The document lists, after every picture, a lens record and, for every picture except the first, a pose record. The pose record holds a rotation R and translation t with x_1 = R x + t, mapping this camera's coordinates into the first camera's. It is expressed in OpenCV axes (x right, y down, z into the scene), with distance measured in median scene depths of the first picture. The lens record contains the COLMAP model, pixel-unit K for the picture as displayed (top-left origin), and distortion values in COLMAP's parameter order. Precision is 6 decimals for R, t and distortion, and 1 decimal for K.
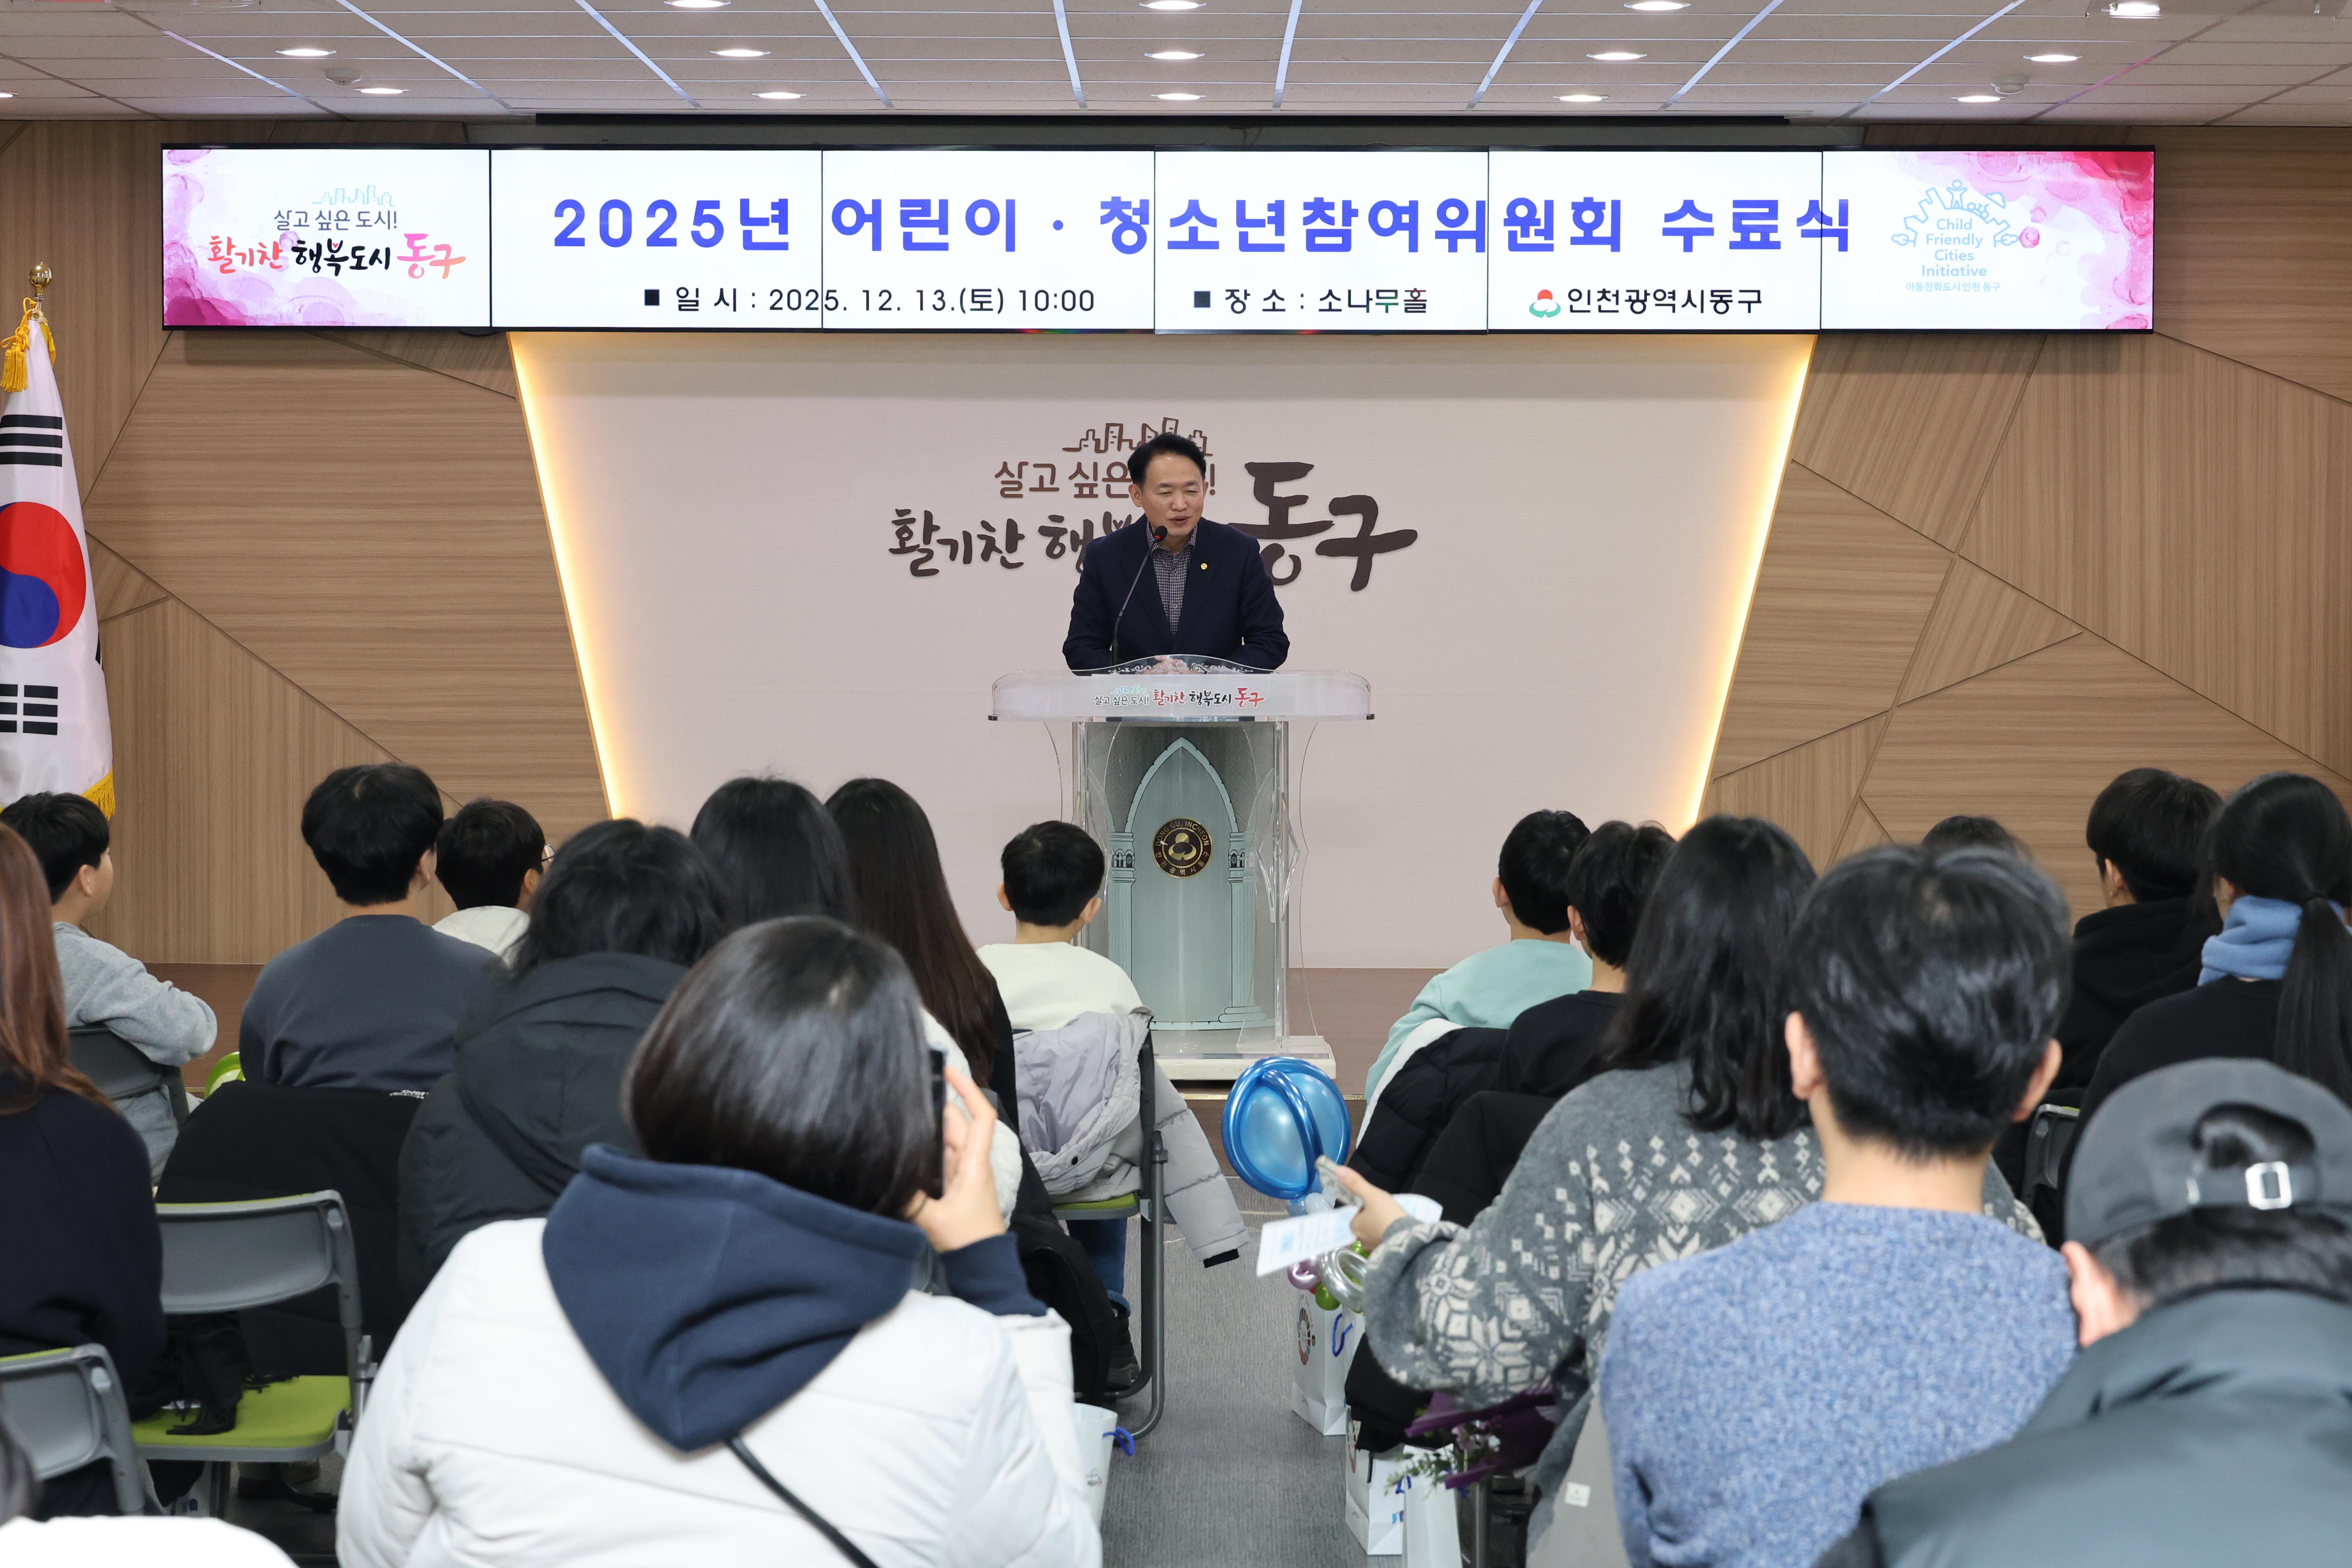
lens RADIAL K [[4490.5, 0, 1176.0], [0, 4490.5, 784.0], [0, 0, 1]] dist [-0.011574, -0.286284]
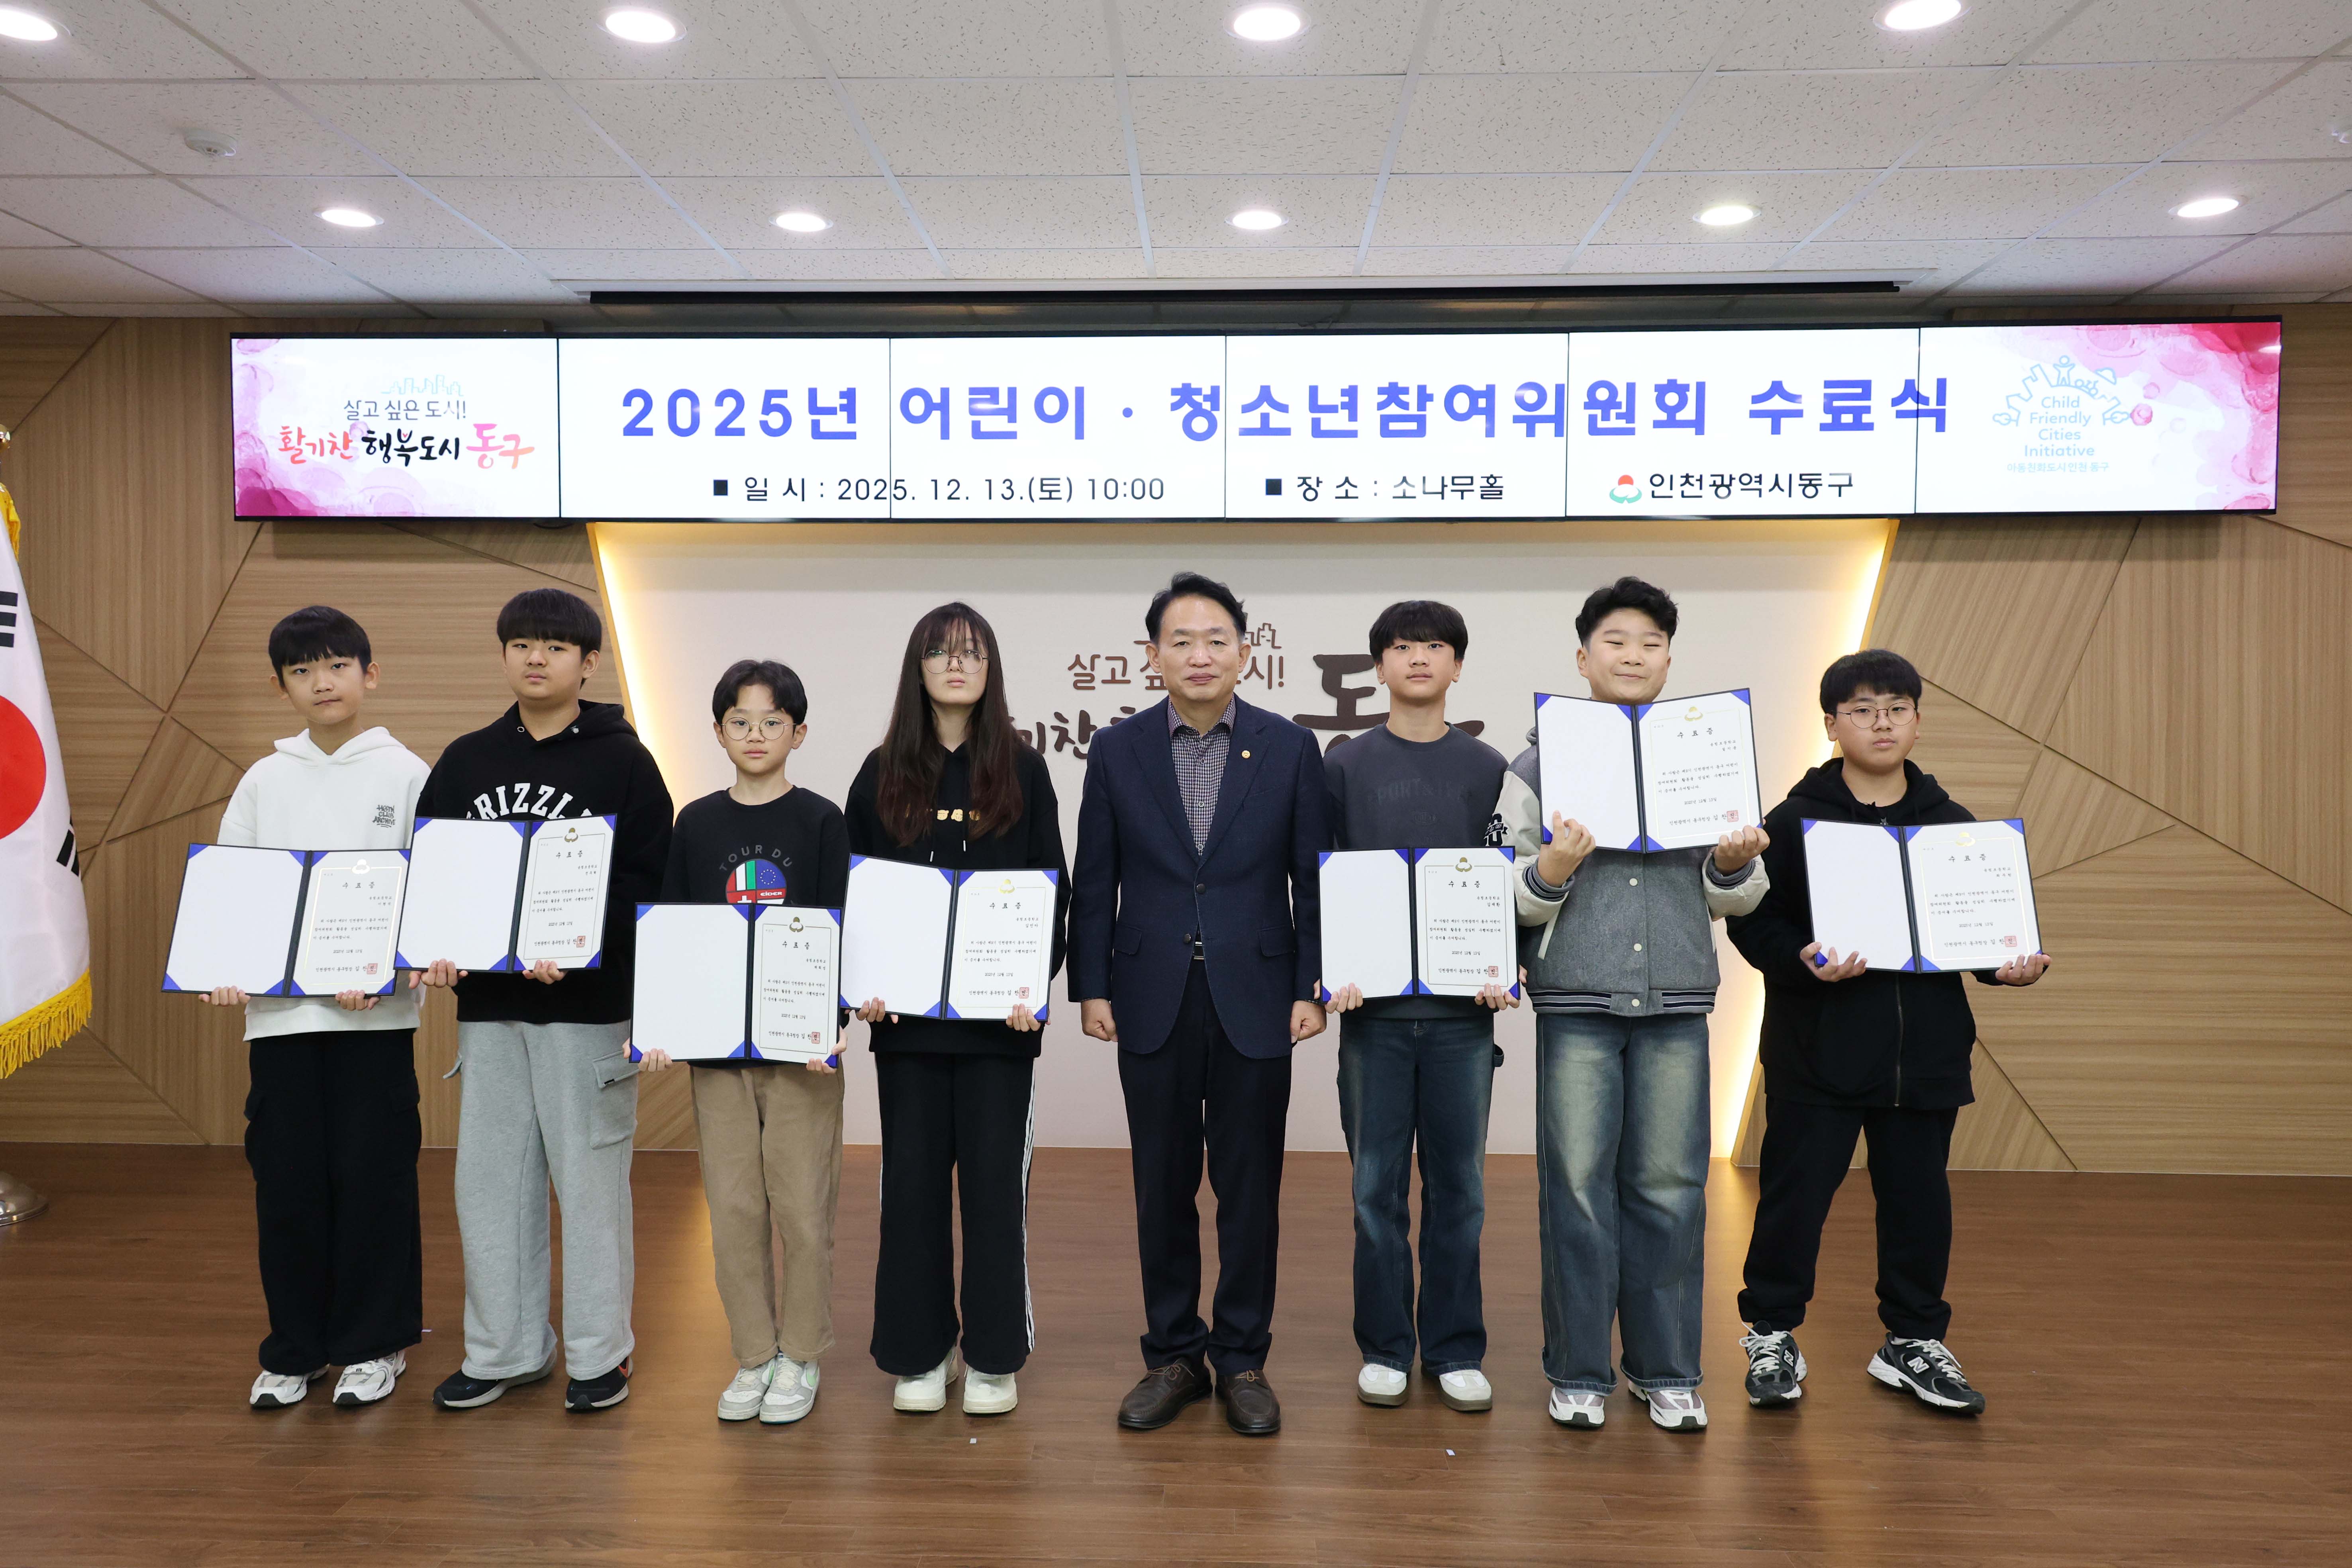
lens RADIAL K [[1670.4, 0, 1164.2], [0, 1670.4, 781.5], [0, 0, 1]] dist [0.022617, -0.004730]
pose [[0.999535, 0.001349, -0.030448, -0.006931], [-0.002057, 0.999728, -0.023246, -0.034781], [0.030409, 0.023298, 0.999266, 0.634338]]
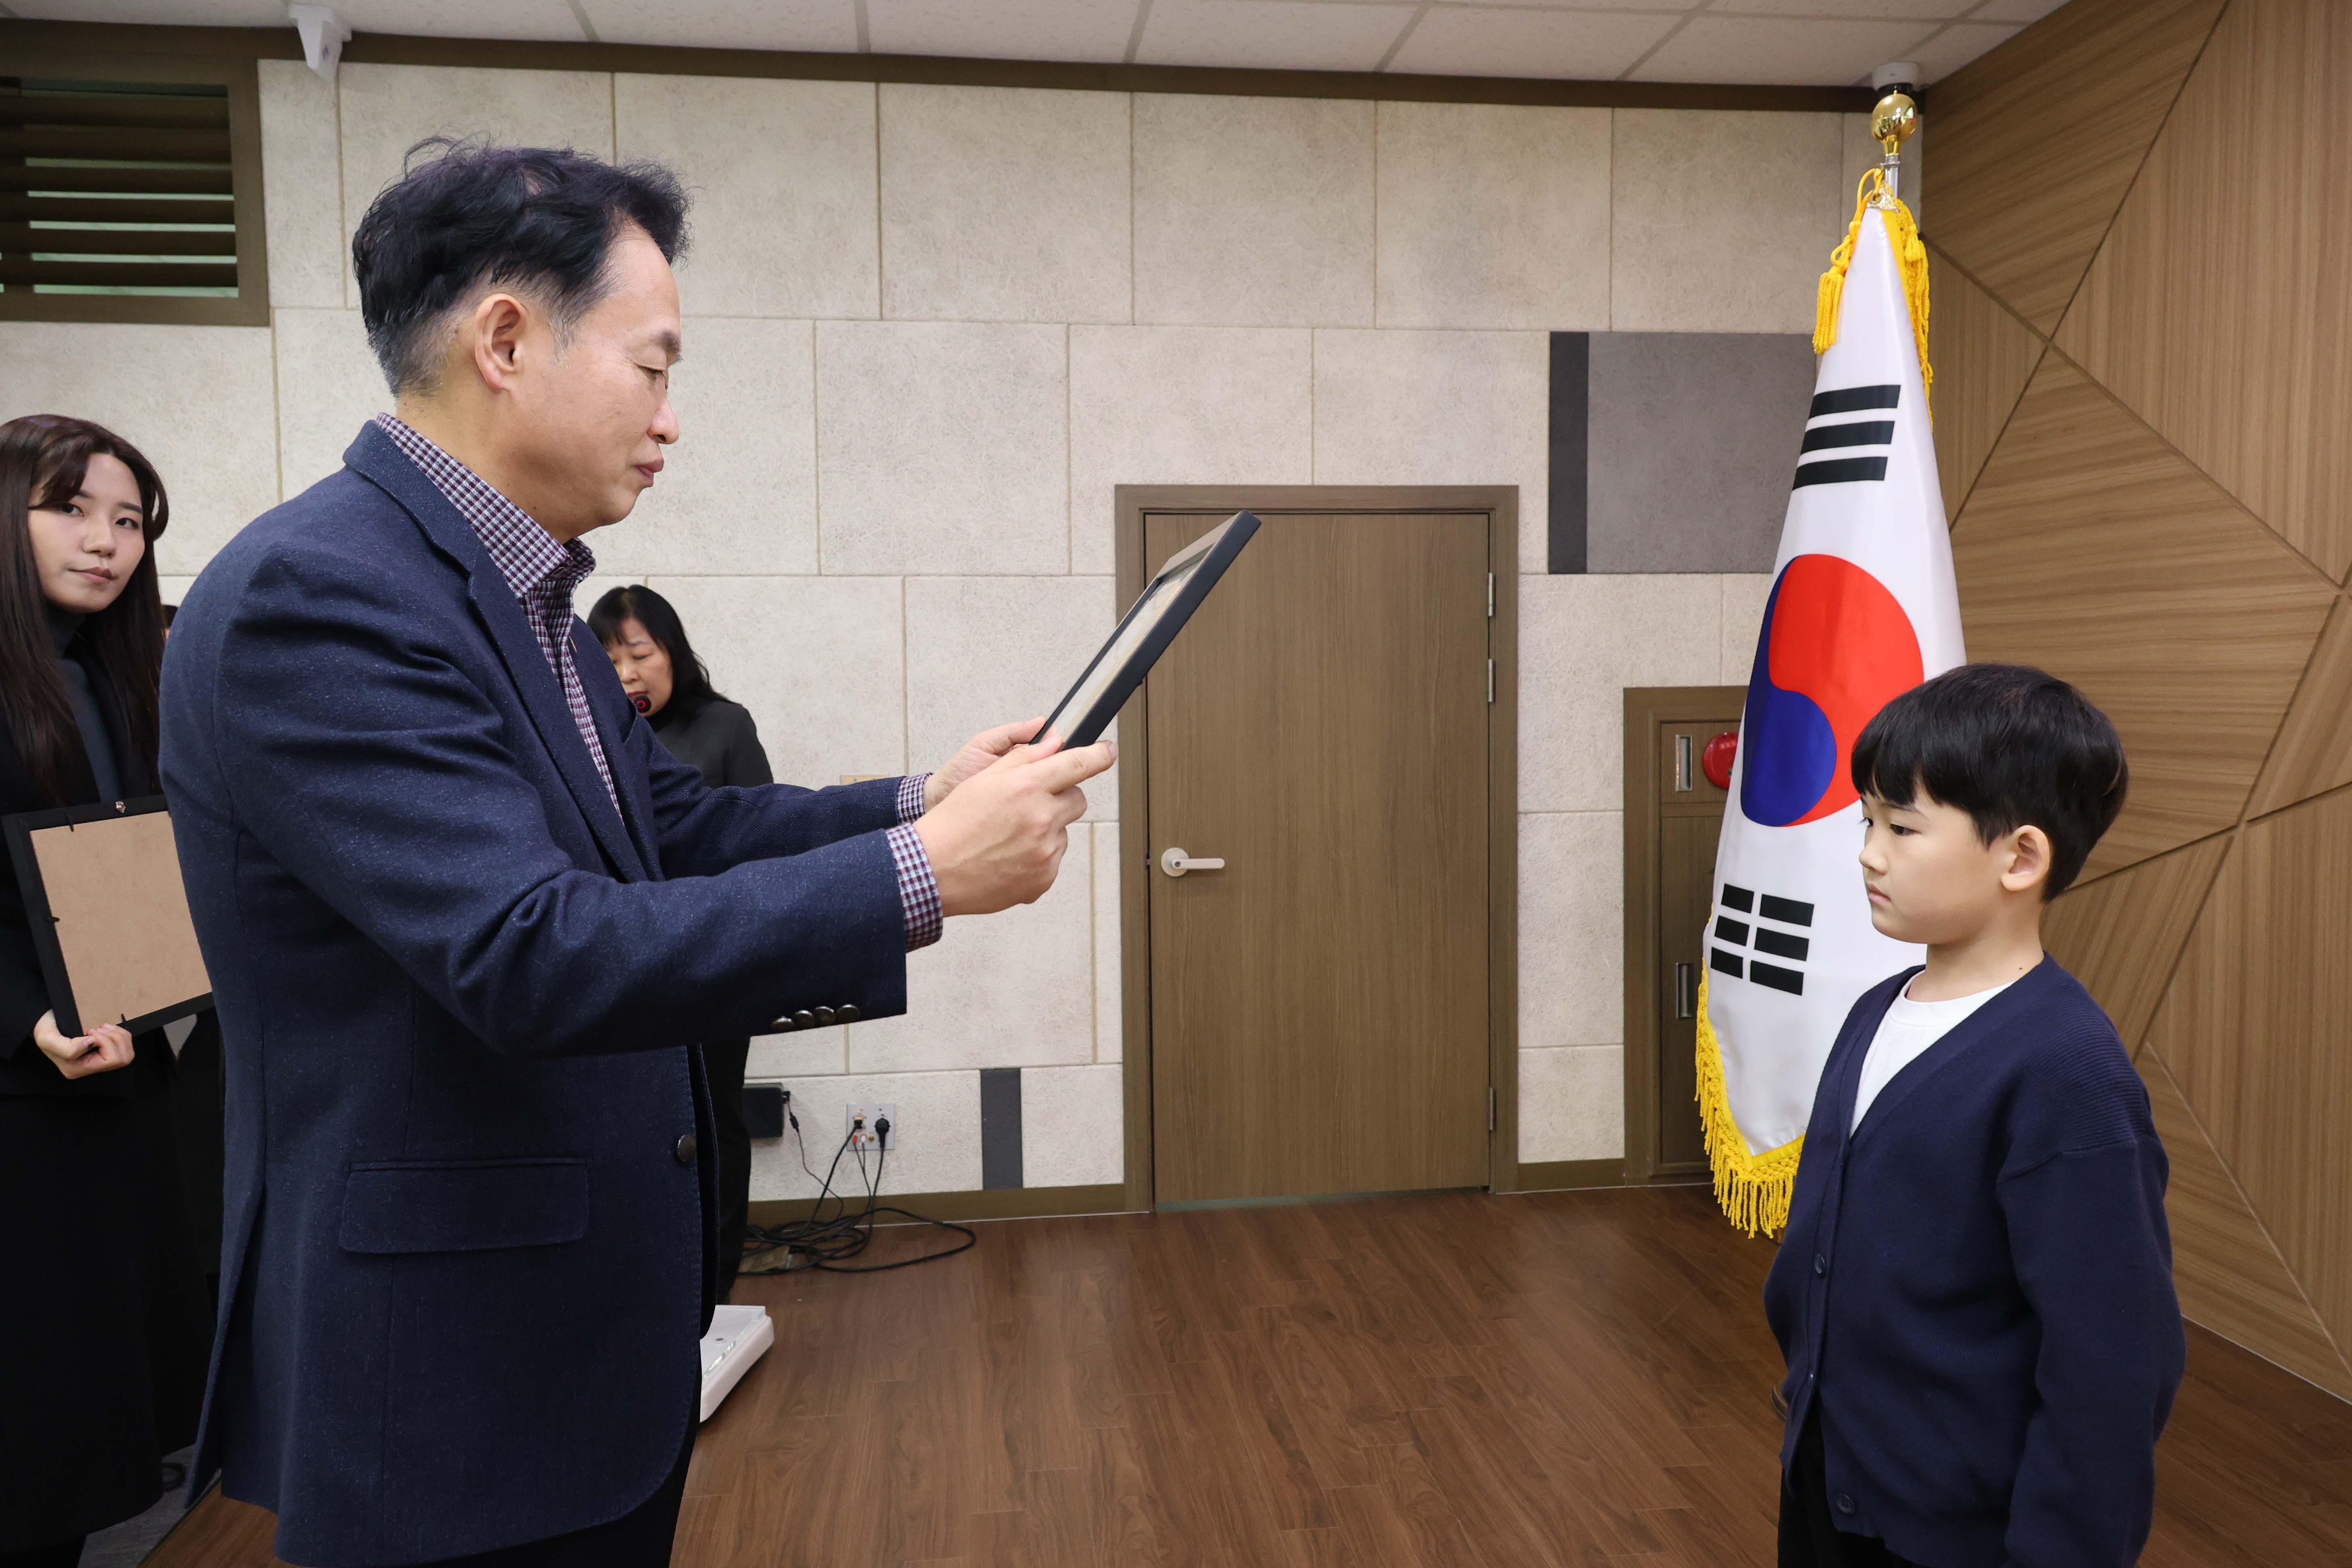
lens RADIAL K [[1670.4, 0, 1164.2], [0, 1670.4, 781.5], [0, 0, 1]] dist [0.022617, -0.004730]
pose [[0.132947, 0.052914, -0.989710, -0.063463], [-0.038785, 0.998087, 0.048152, -0.039899], [0.990364, 0.031984, 0.134745, 0.846922]]
